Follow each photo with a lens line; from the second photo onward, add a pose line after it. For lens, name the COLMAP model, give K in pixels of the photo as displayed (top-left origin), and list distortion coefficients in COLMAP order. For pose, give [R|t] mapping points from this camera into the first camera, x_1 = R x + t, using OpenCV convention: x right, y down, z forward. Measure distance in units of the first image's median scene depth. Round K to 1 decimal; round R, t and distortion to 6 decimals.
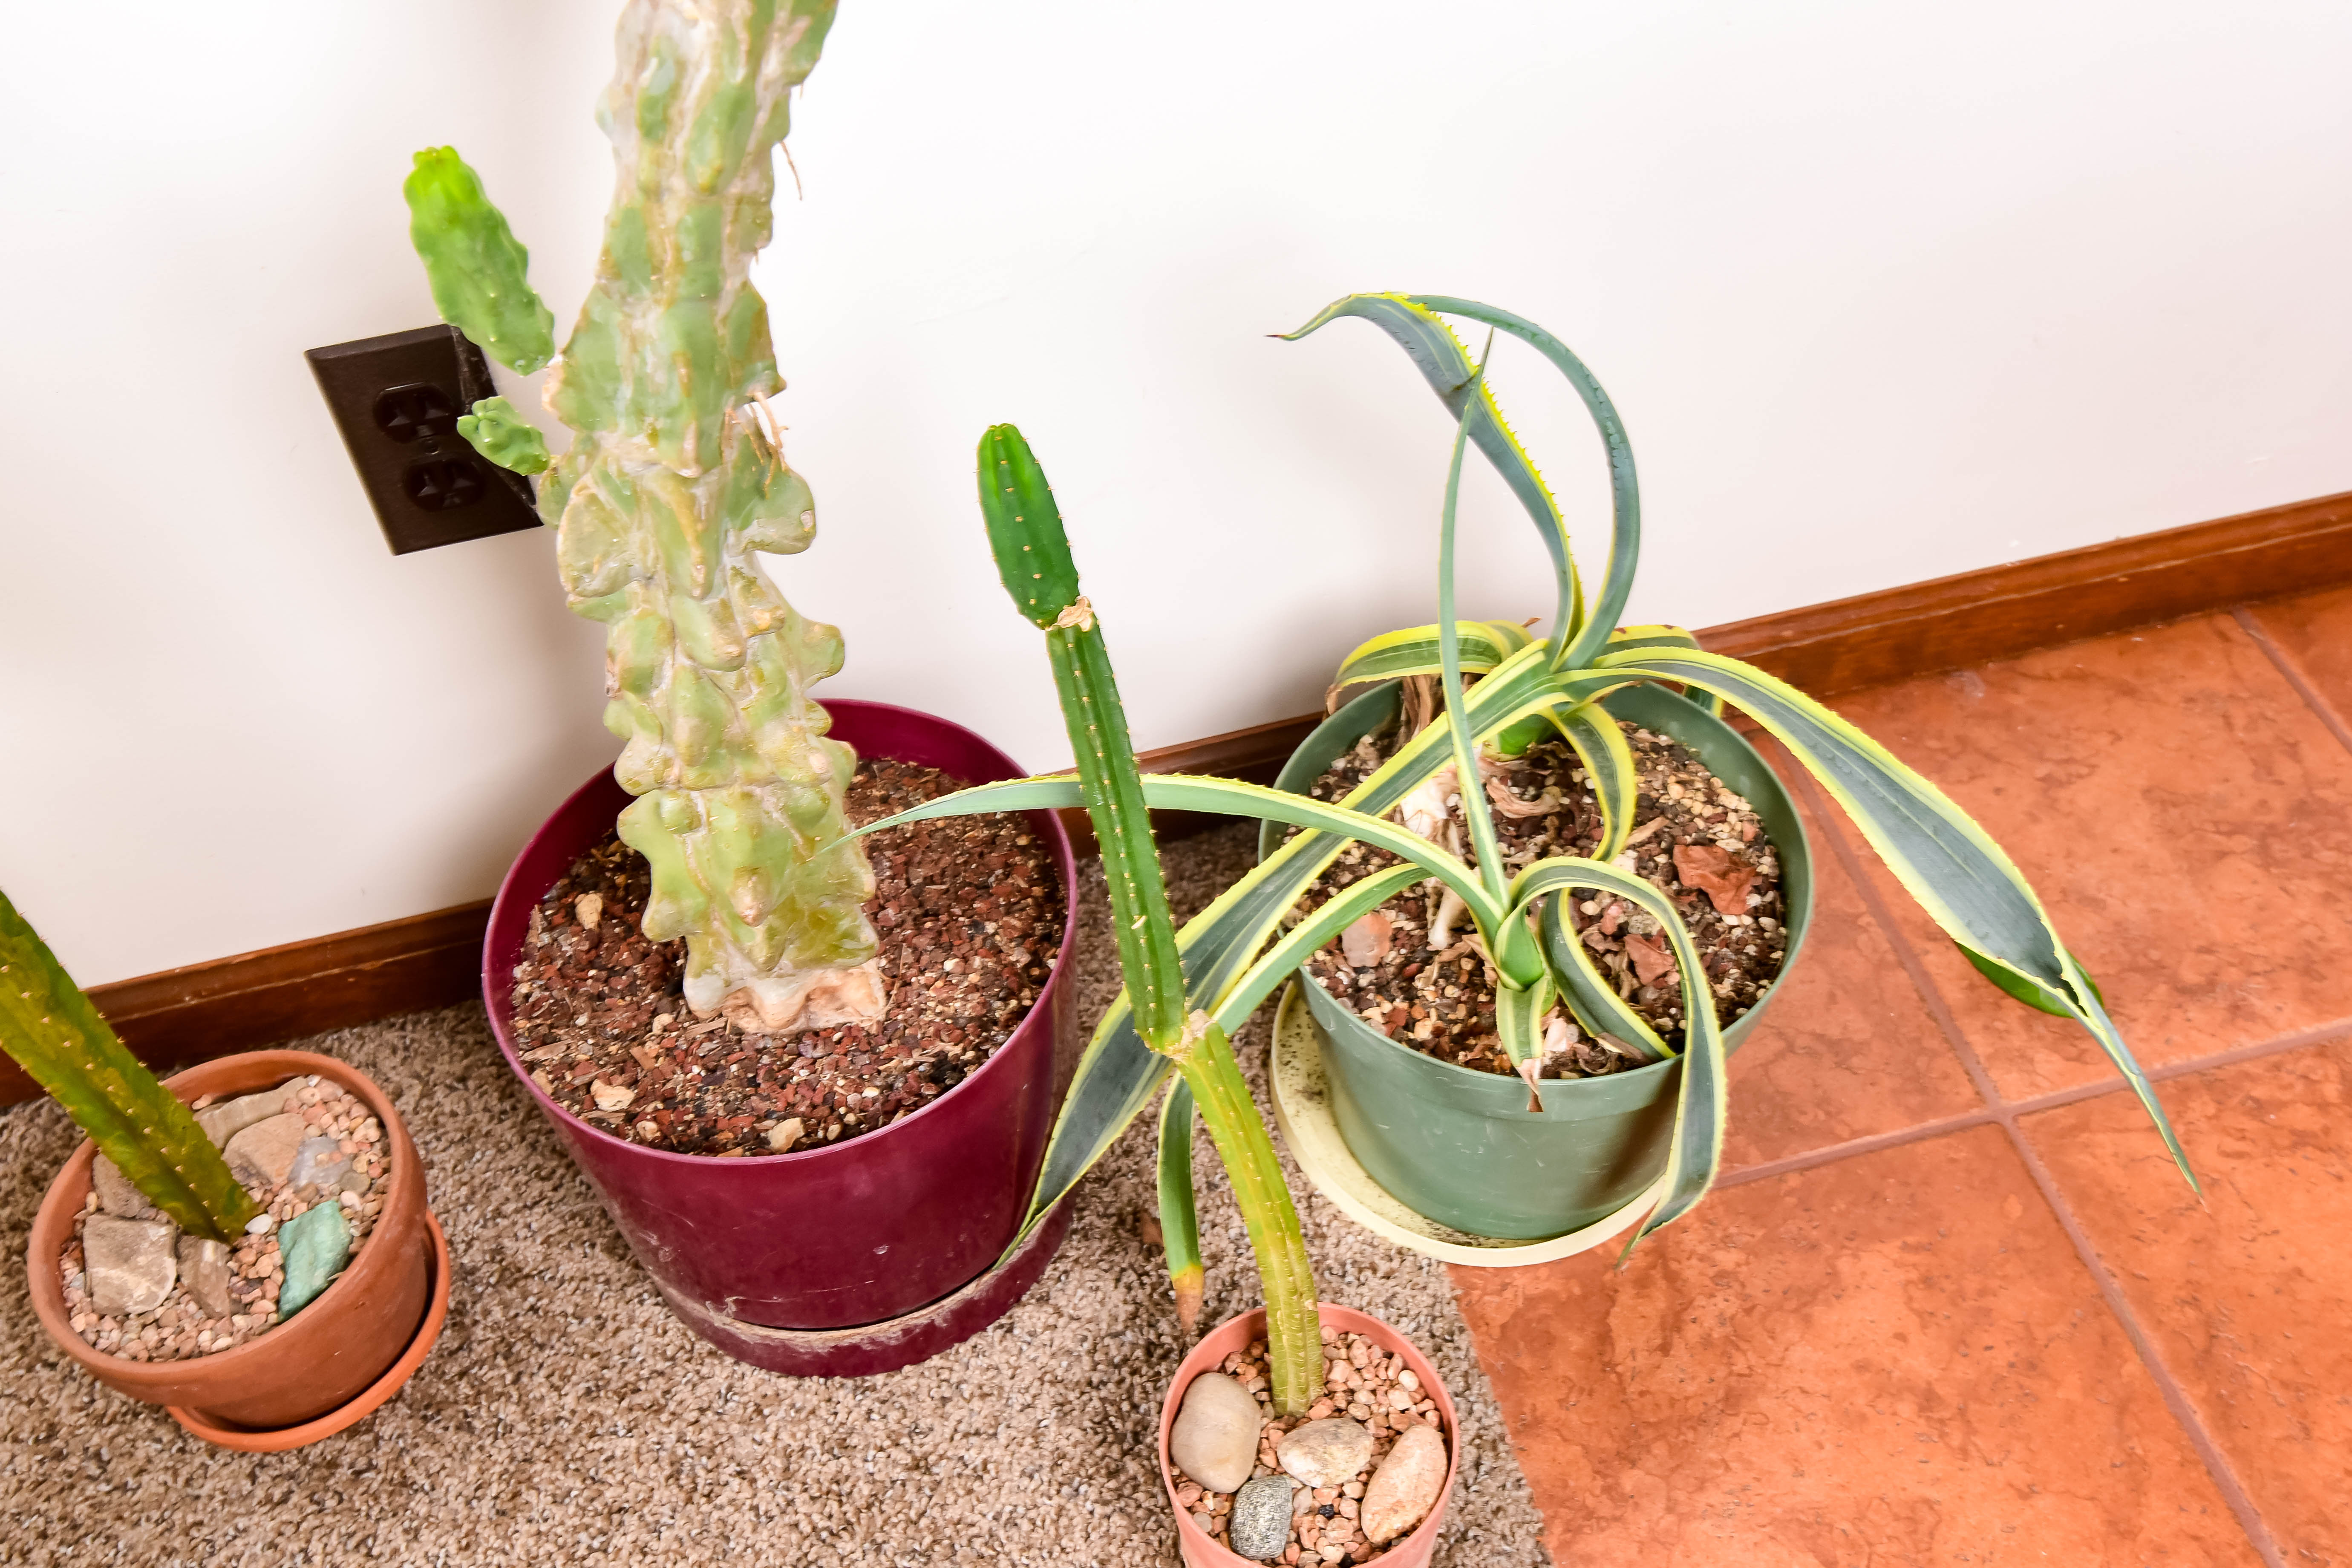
lens RADIAL K [[2238.2, 0, 1187.2], [0, 2238.2, 787.1], [0, 0, 1]] dist [0.044792, 0.000000]
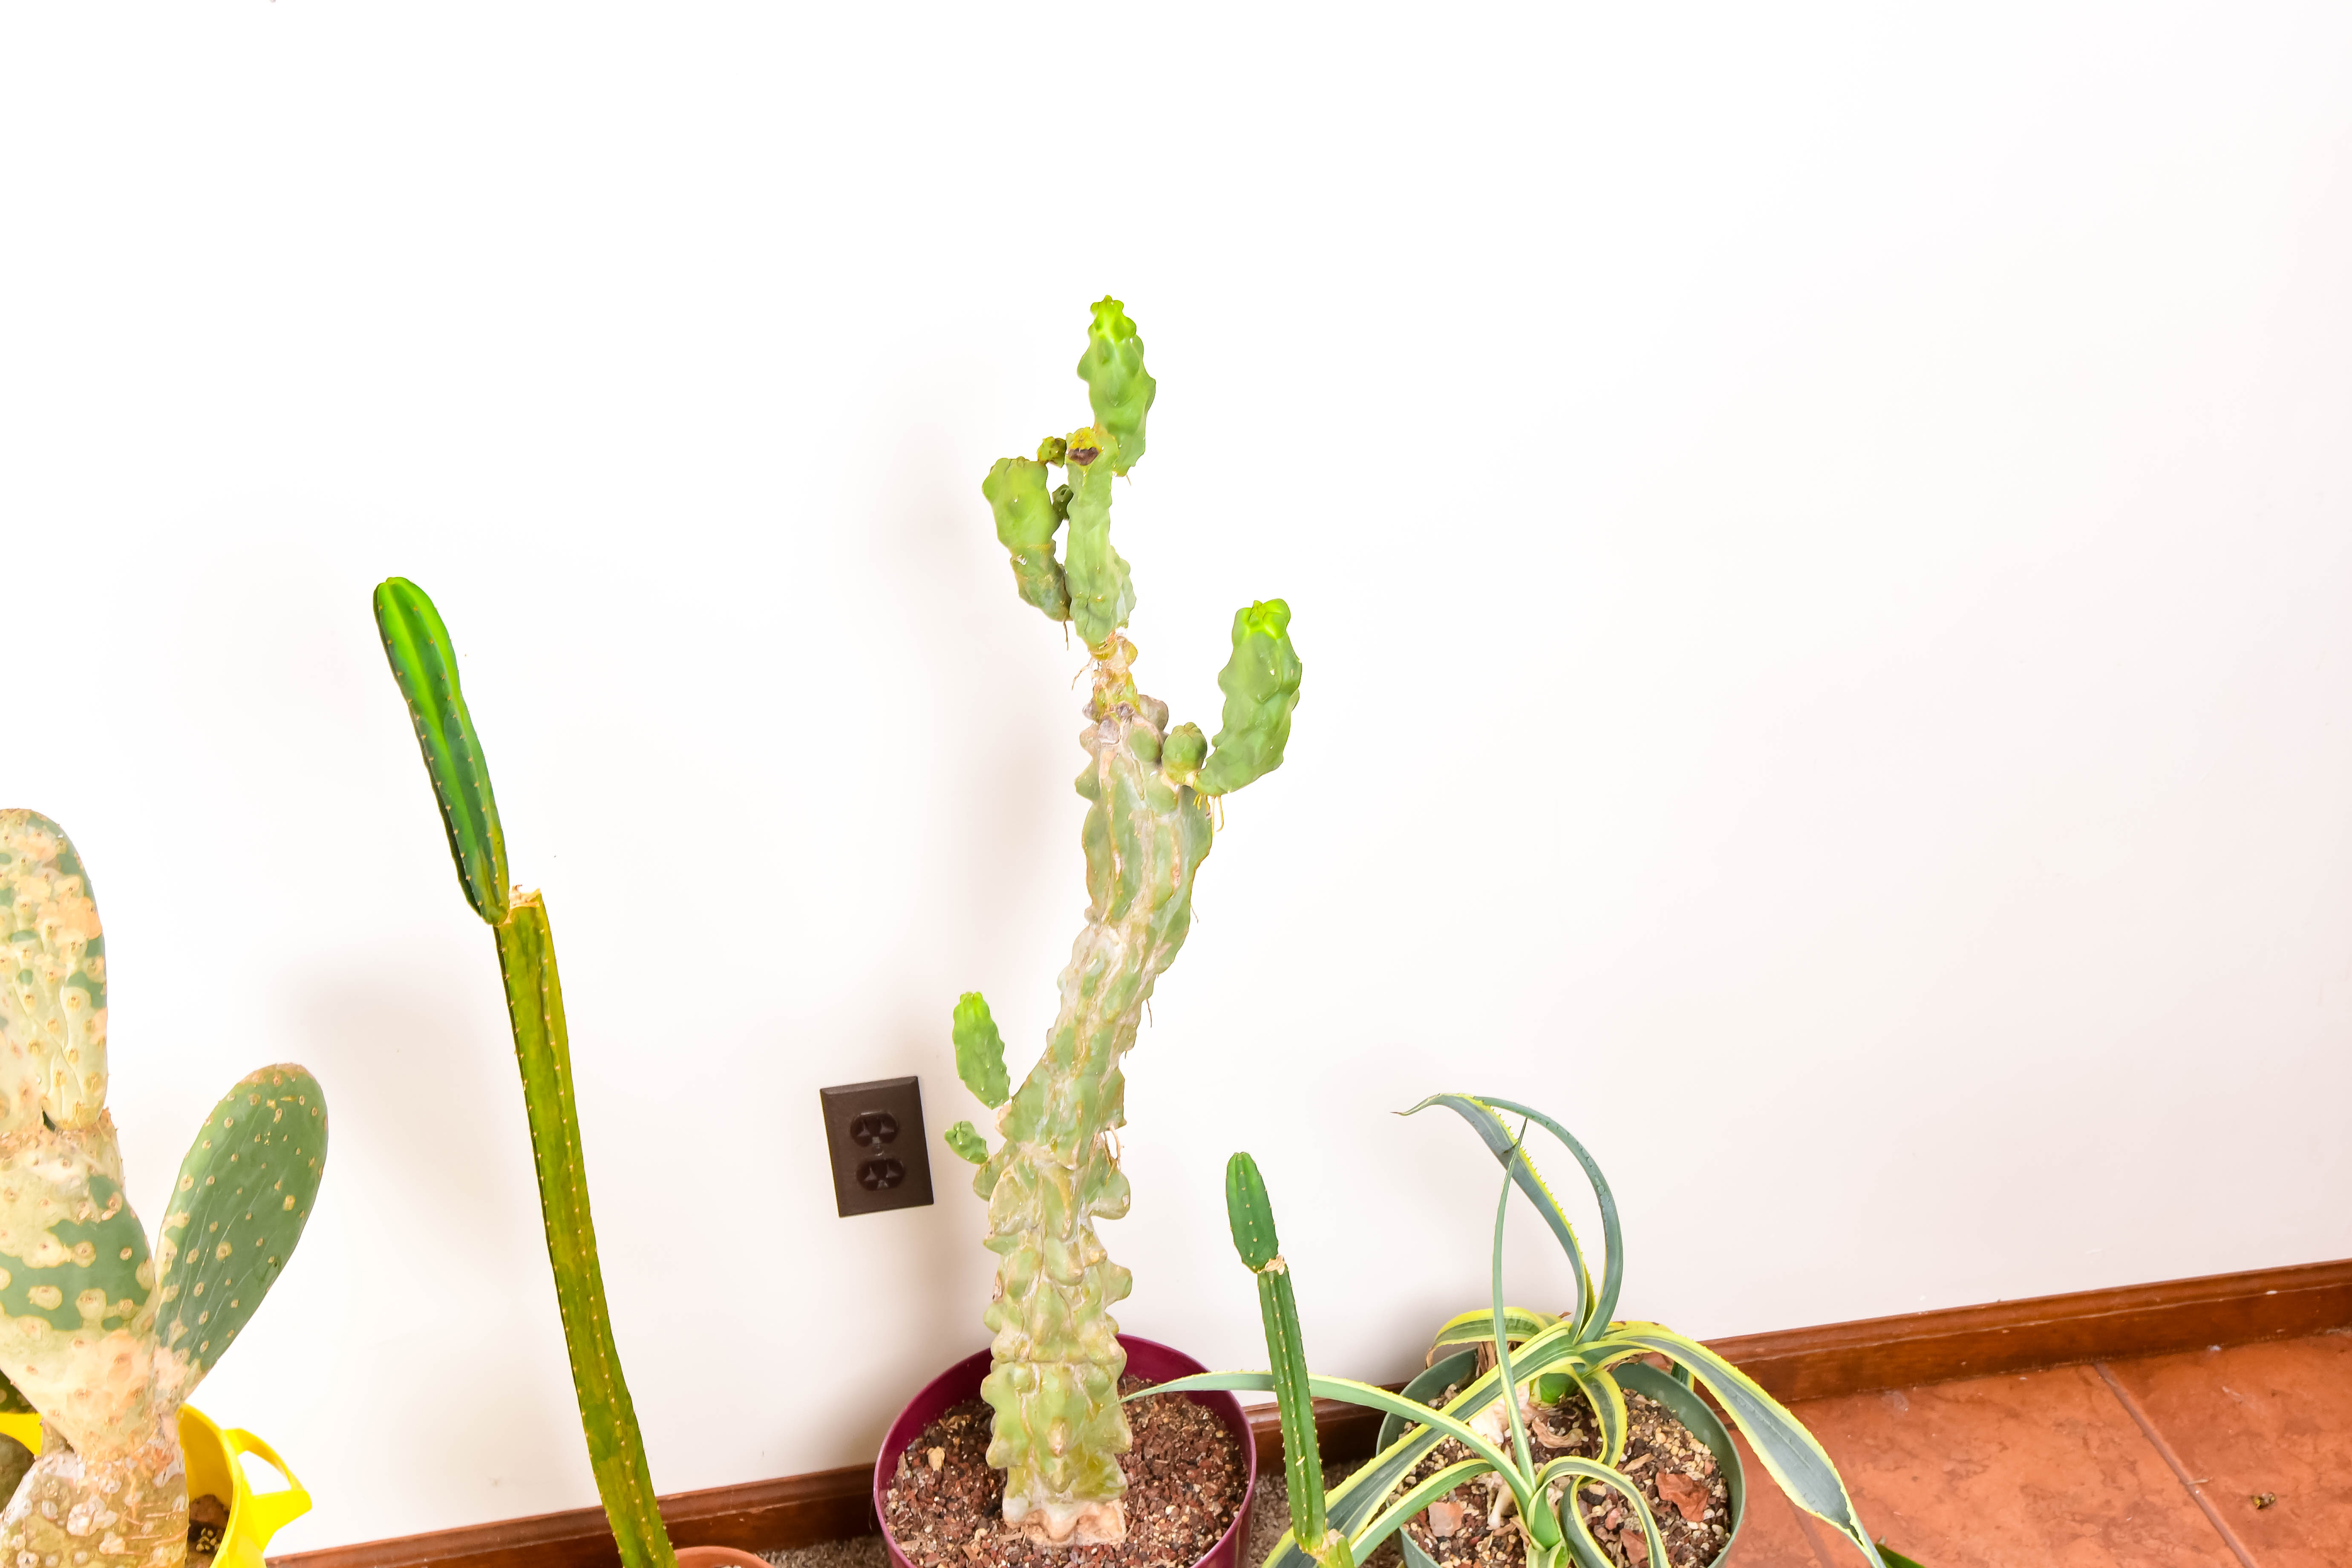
lens RADIAL K [[2238.2, 0, 1188.1], [0, 2238.2, 785.6], [0, 0, 1]] dist [0.044792, 0.000000]
pose [[0.996010, 0.053165, -0.071683, -0.009627], [-0.074219, 0.939479, -0.334470, 0.124076], [0.049563, 0.338456, 0.939676, -0.589248]]
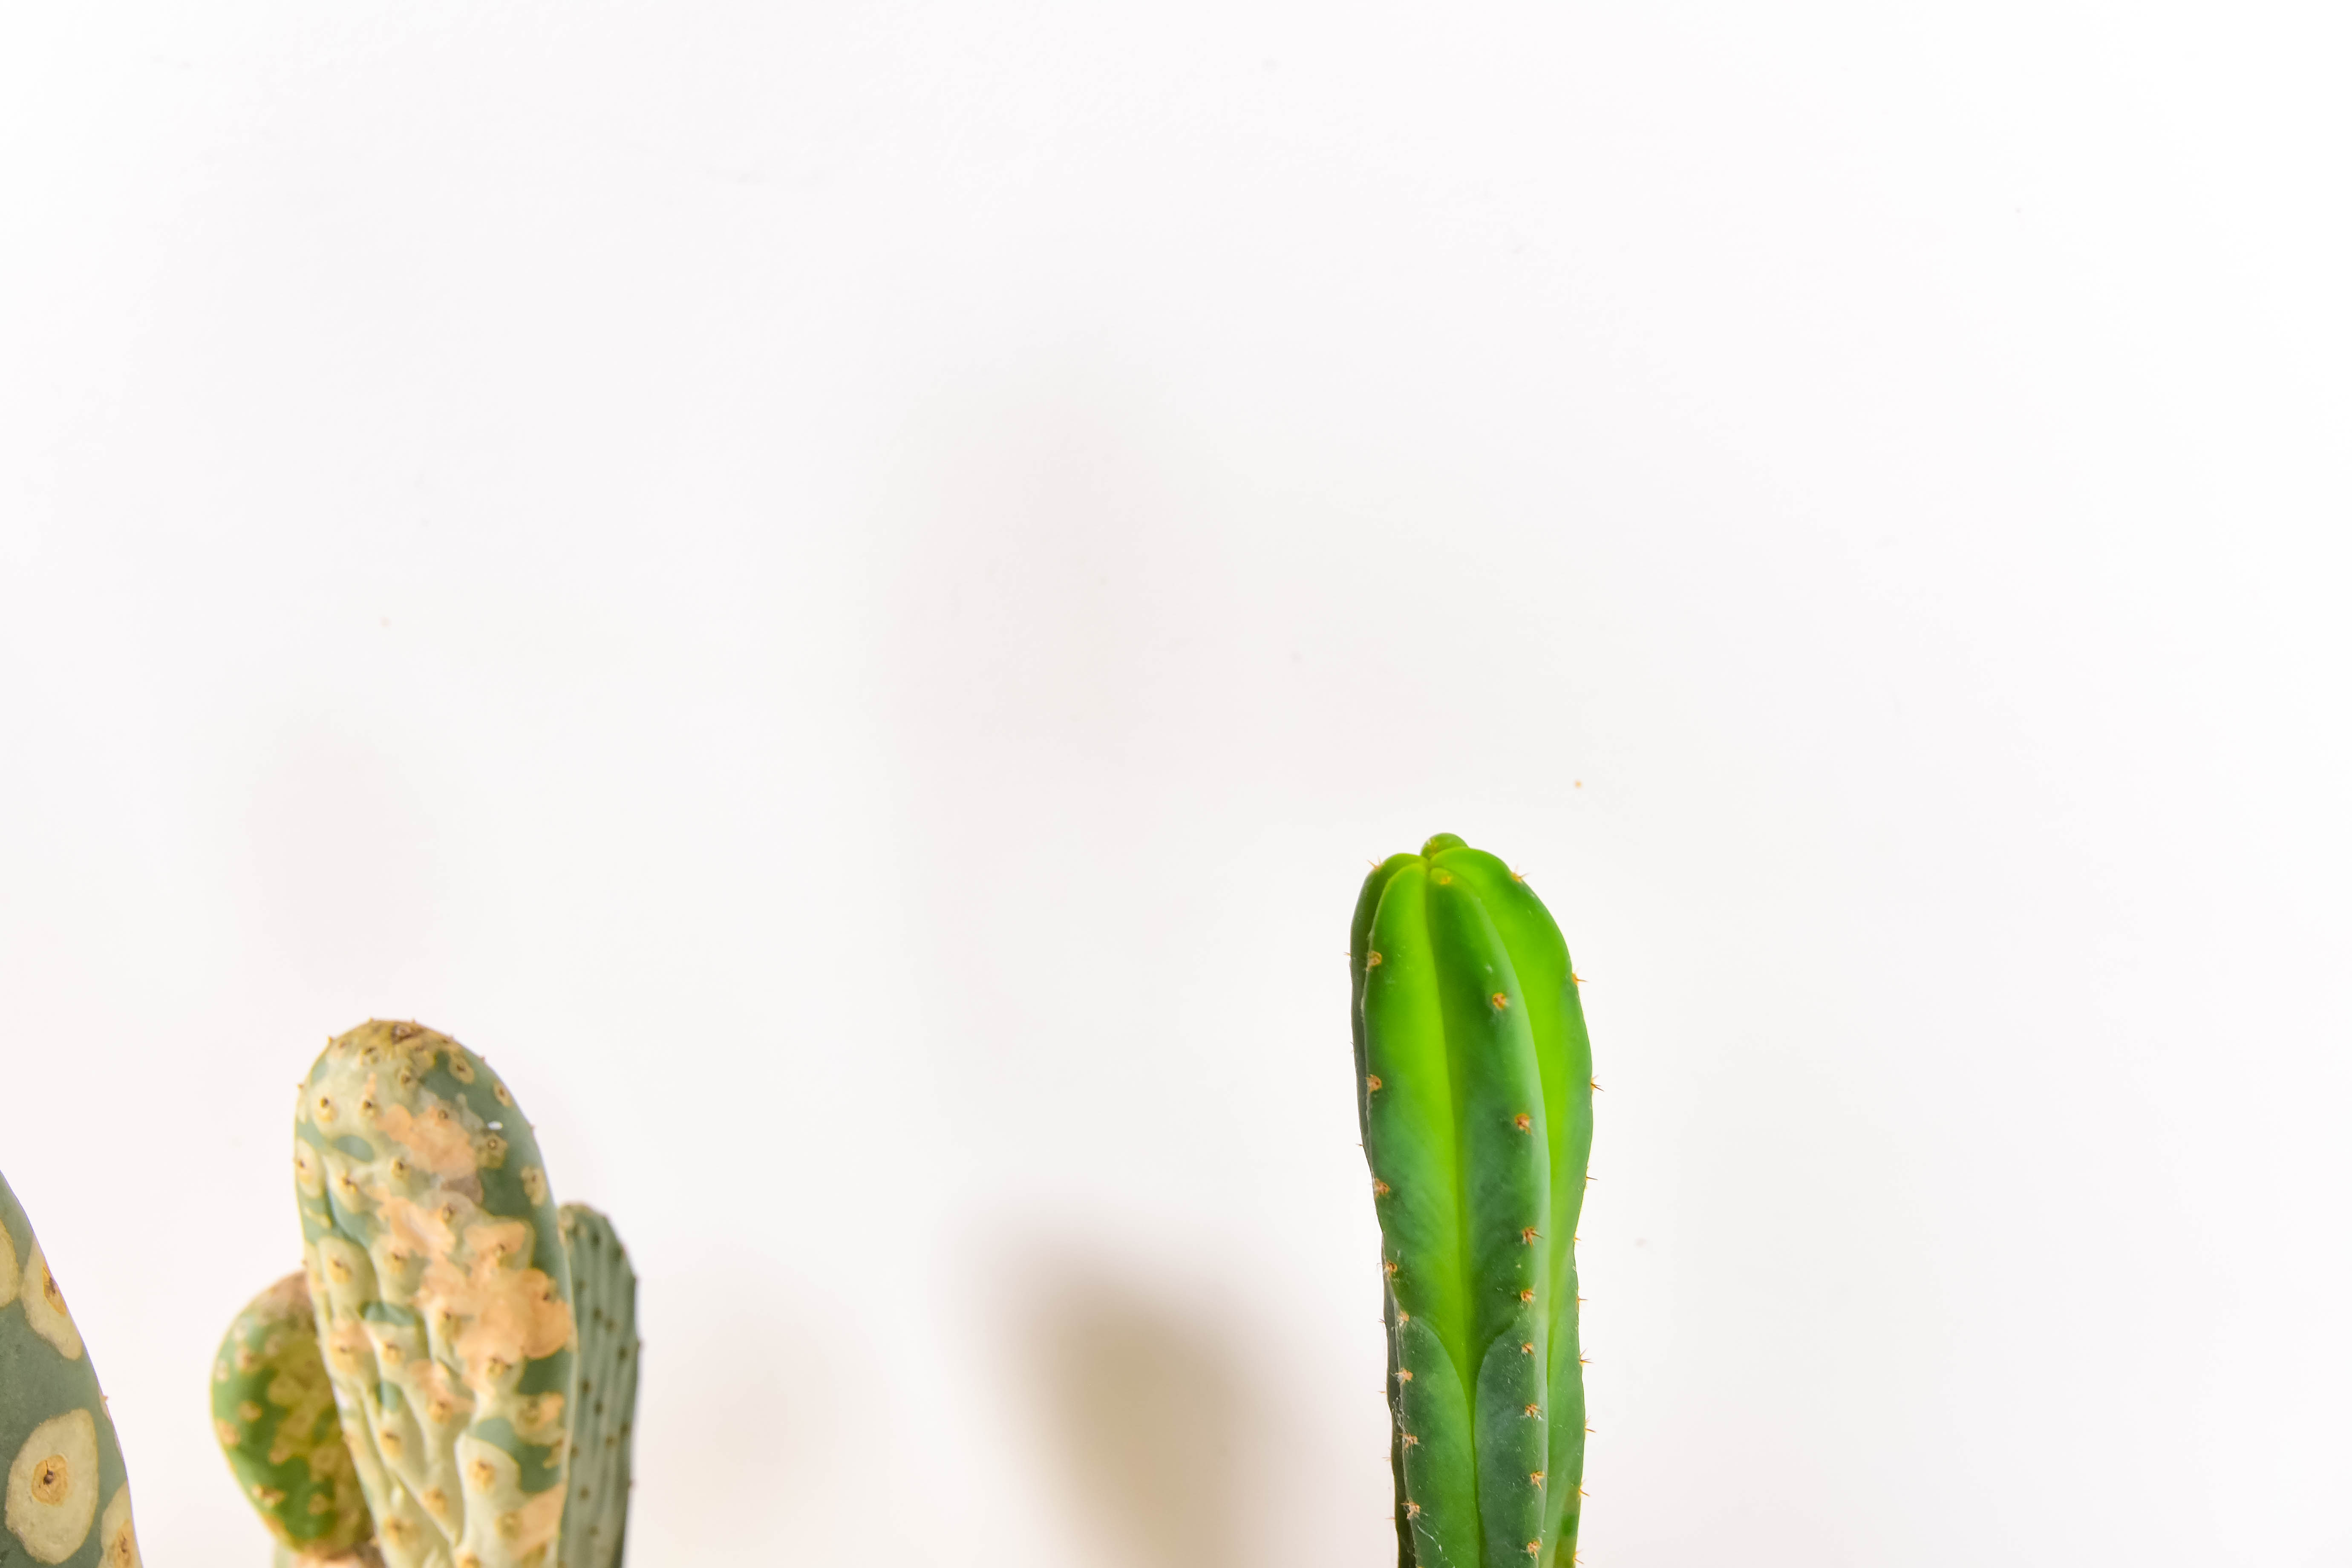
lens RADIAL K [[2238.2, 0, 1183.1], [0, 2238.2, 786.3], [0, 0, 1]] dist [0.044792, 0.000000]
pose [[0.830081, 0.340365, -0.441721, -0.391538], [-0.427842, 0.896761, -0.113006, -0.275245], [0.357655, 0.282791, 0.890007, 0.134674]]
